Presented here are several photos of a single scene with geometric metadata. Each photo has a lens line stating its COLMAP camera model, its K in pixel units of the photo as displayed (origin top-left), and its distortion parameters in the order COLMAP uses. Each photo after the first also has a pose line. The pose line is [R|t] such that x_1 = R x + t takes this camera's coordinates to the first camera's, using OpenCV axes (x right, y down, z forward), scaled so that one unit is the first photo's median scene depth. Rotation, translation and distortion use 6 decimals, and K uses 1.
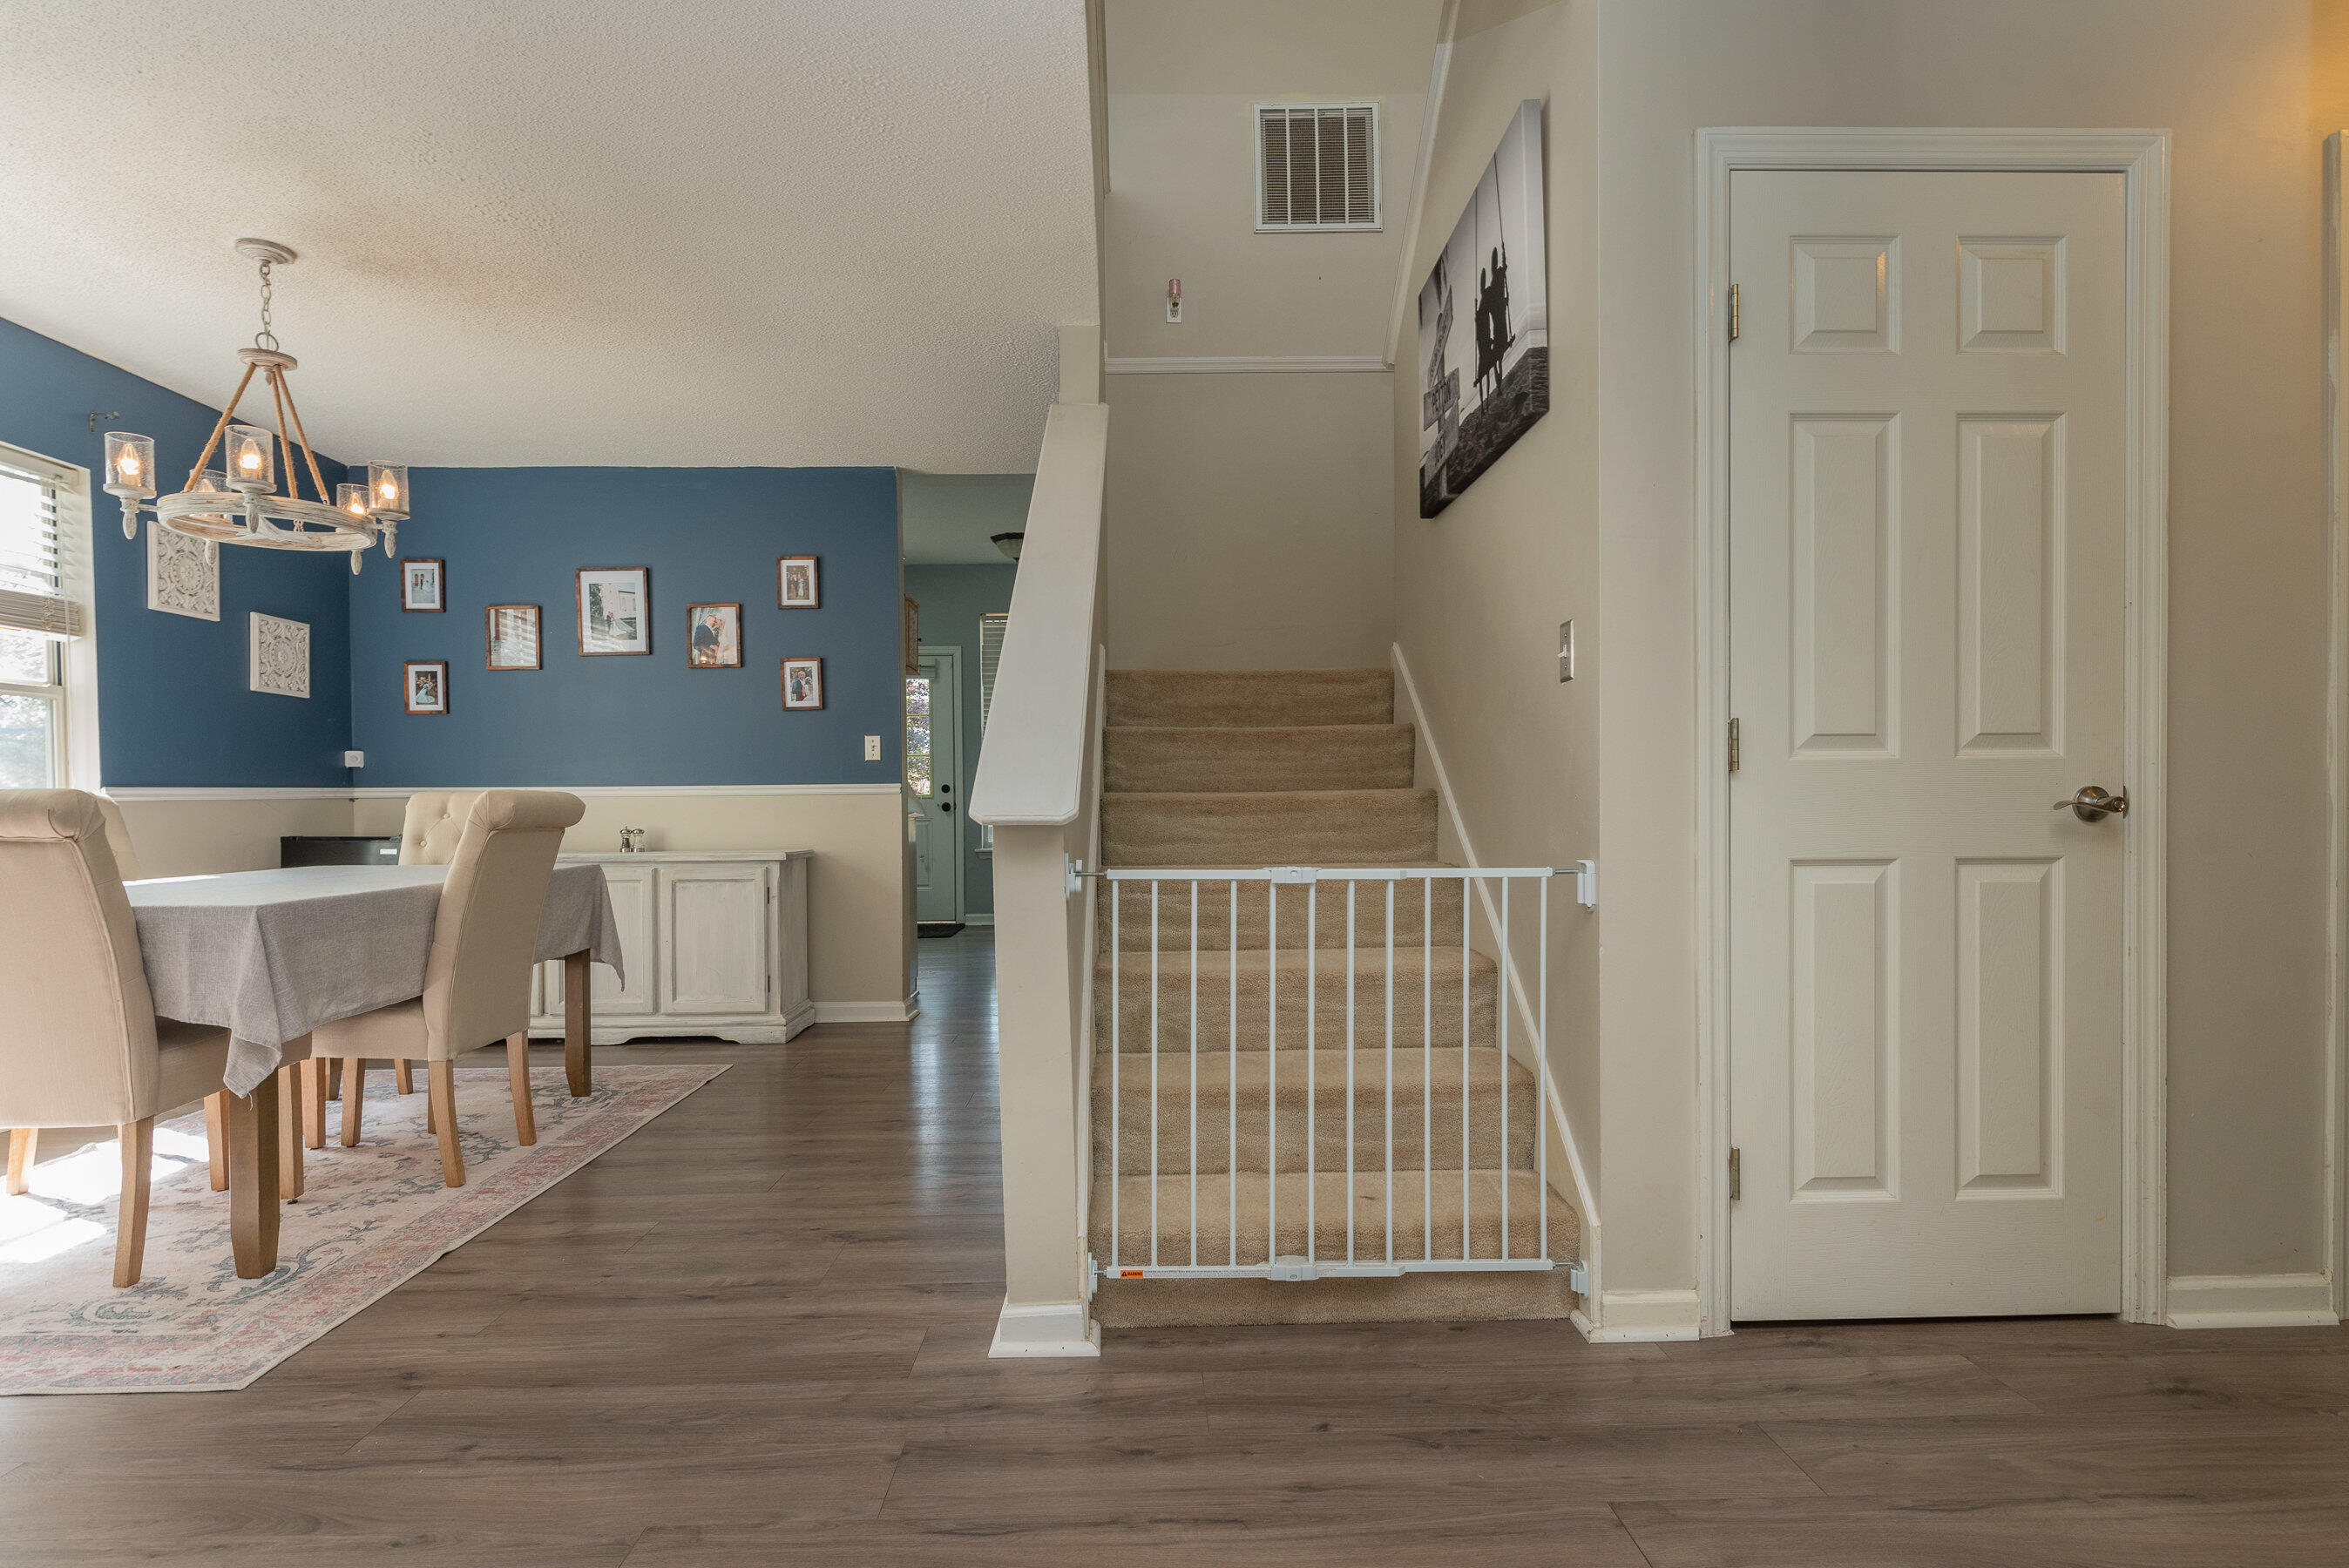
lens RADIAL K [[1170.6, 0, 1166.8], [0, 1170.6, 814.6], [0, 0, 1]] dist [0.002929, 0.000187]
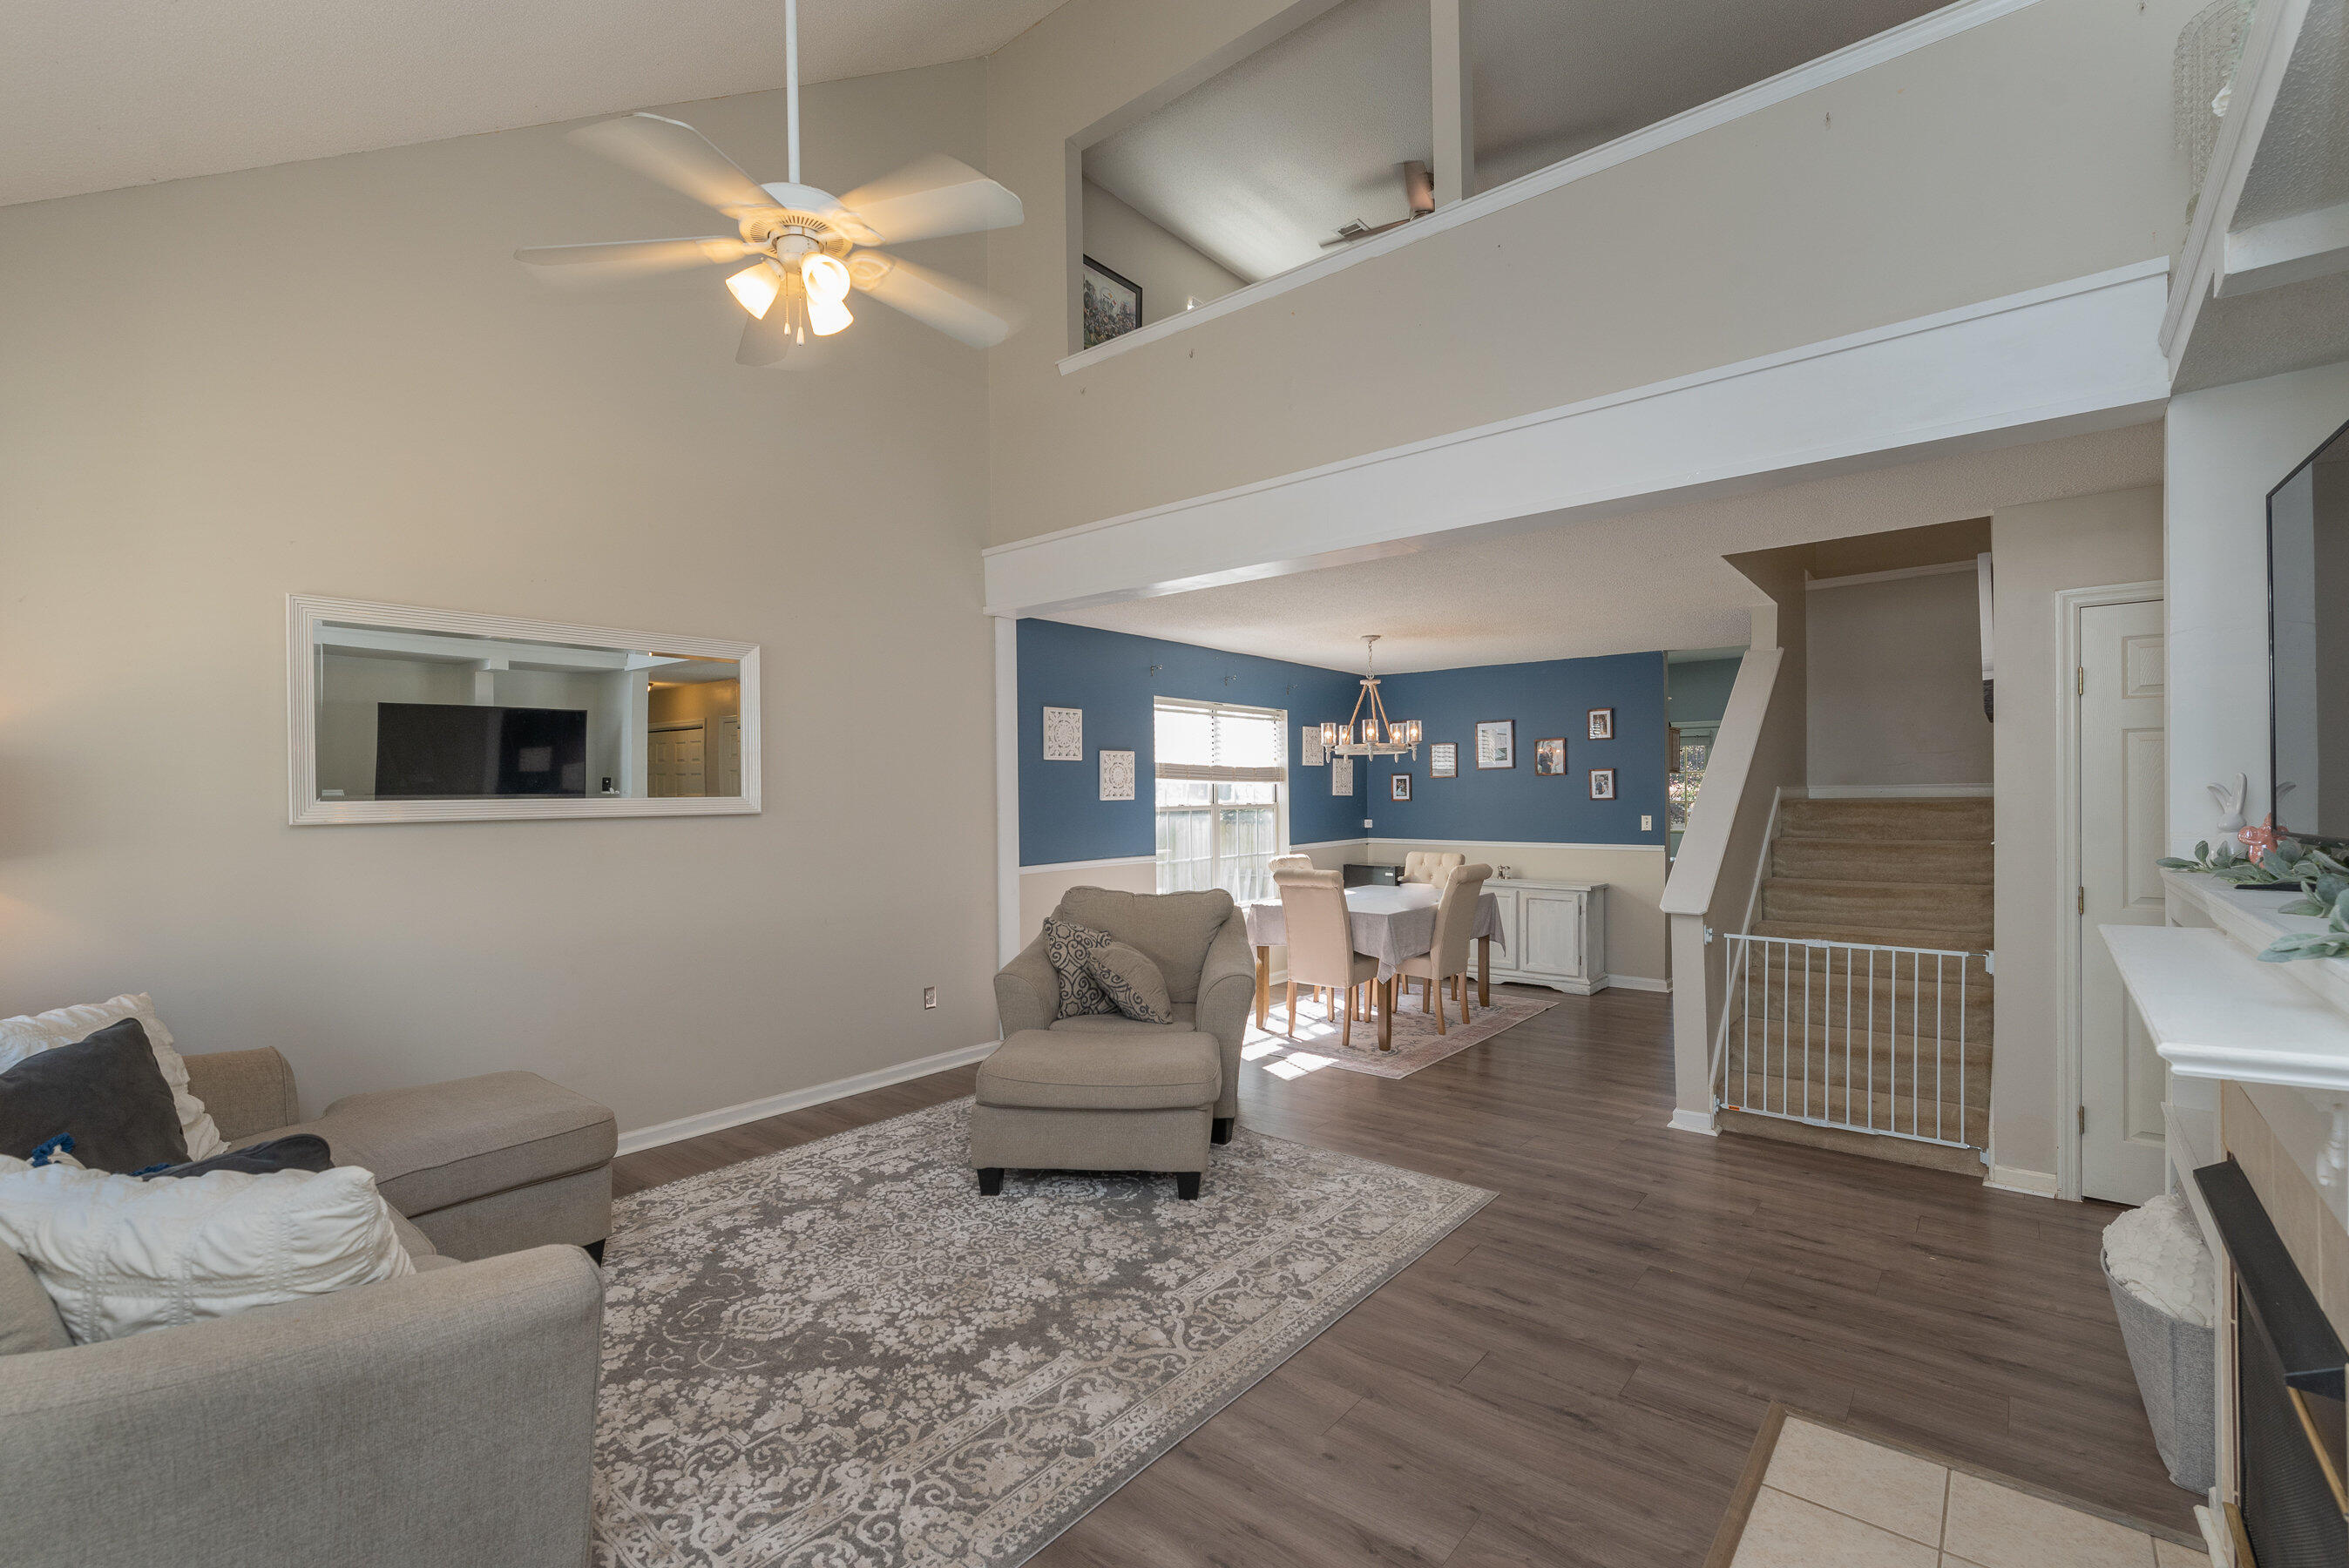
lens RADIAL K [[1018.4, 0, 1165.7], [0, 1018.4, 794.4], [0, 0, 1]] dist [-0.000010, -0.000373]
pose [[0.752807, 0.004859, -0.658224, 0.300137], [-0.009219, 0.999952, -0.003163, -0.144176], [0.658177, 0.008449, 0.752816, -0.857785]]
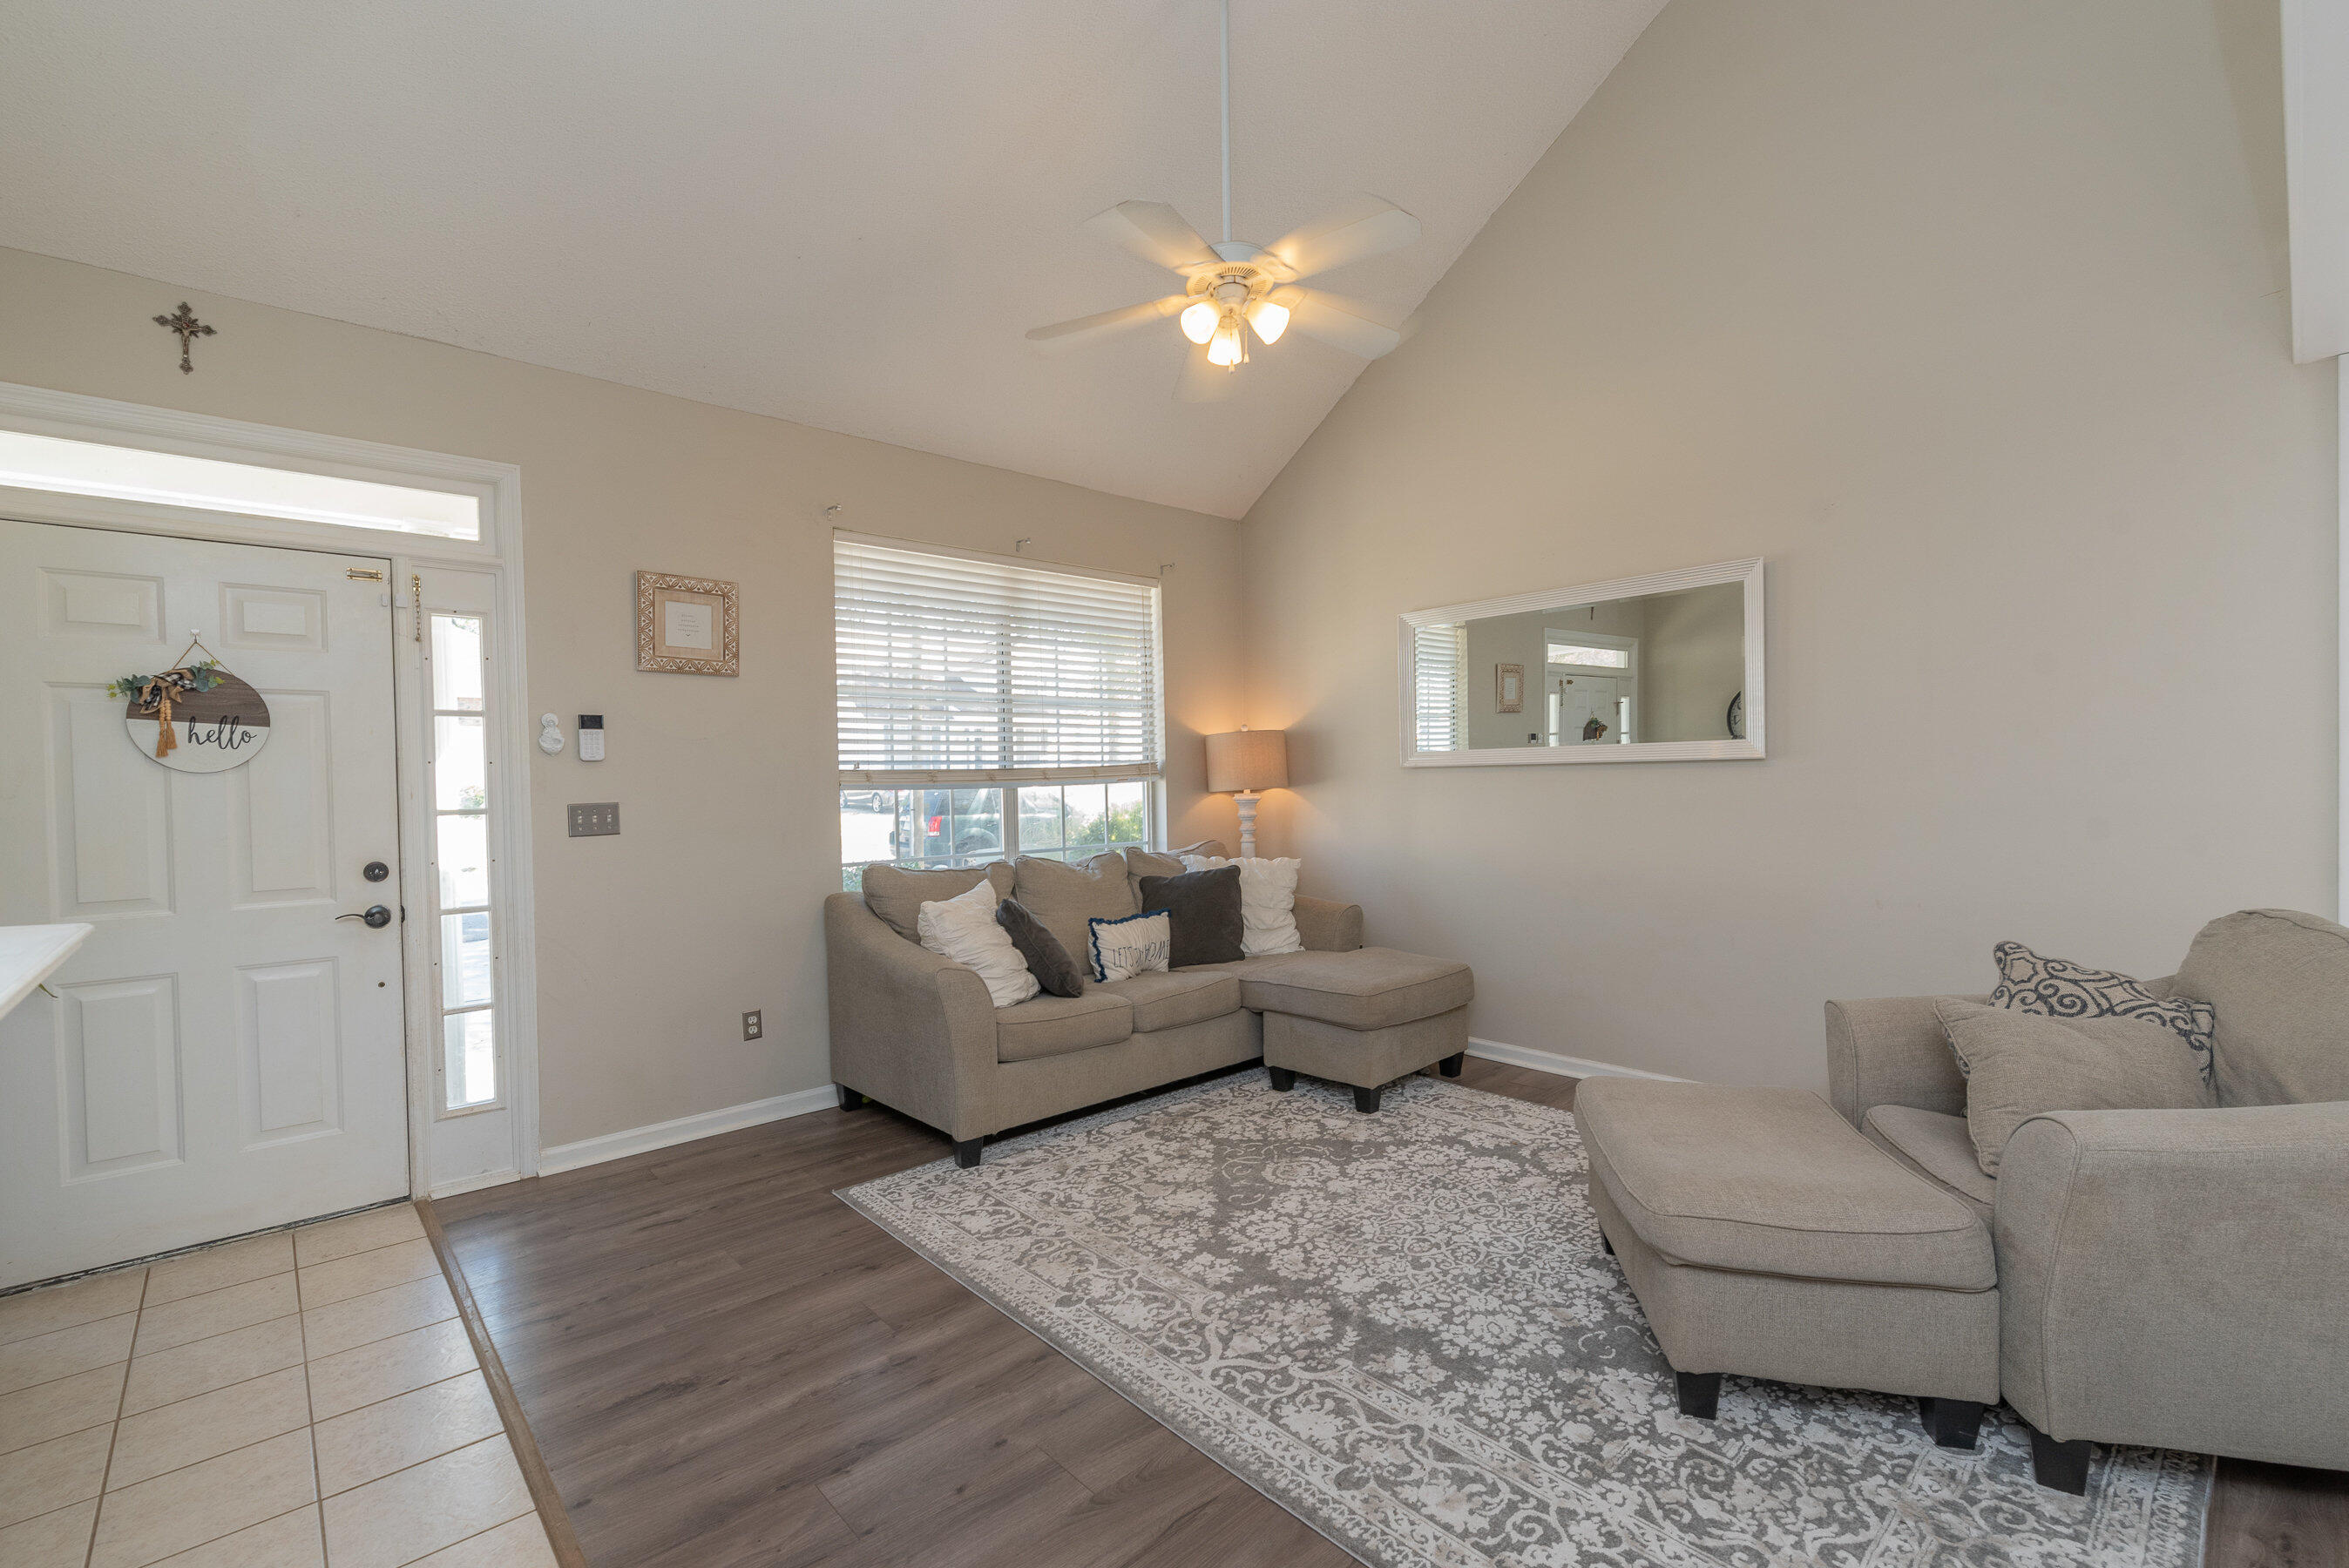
lens RADIAL K [[1018.4, 0, 1159.7], [0, 1018.4, 796.8], [0, 0, 1]] dist [-0.000010, -0.000373]
pose [[-0.760302, 0.037223, -0.648502, 0.255941], [0.017166, 0.999159, 0.037224, -0.128774], [0.649343, 0.017169, -0.760302, 0.302748]]
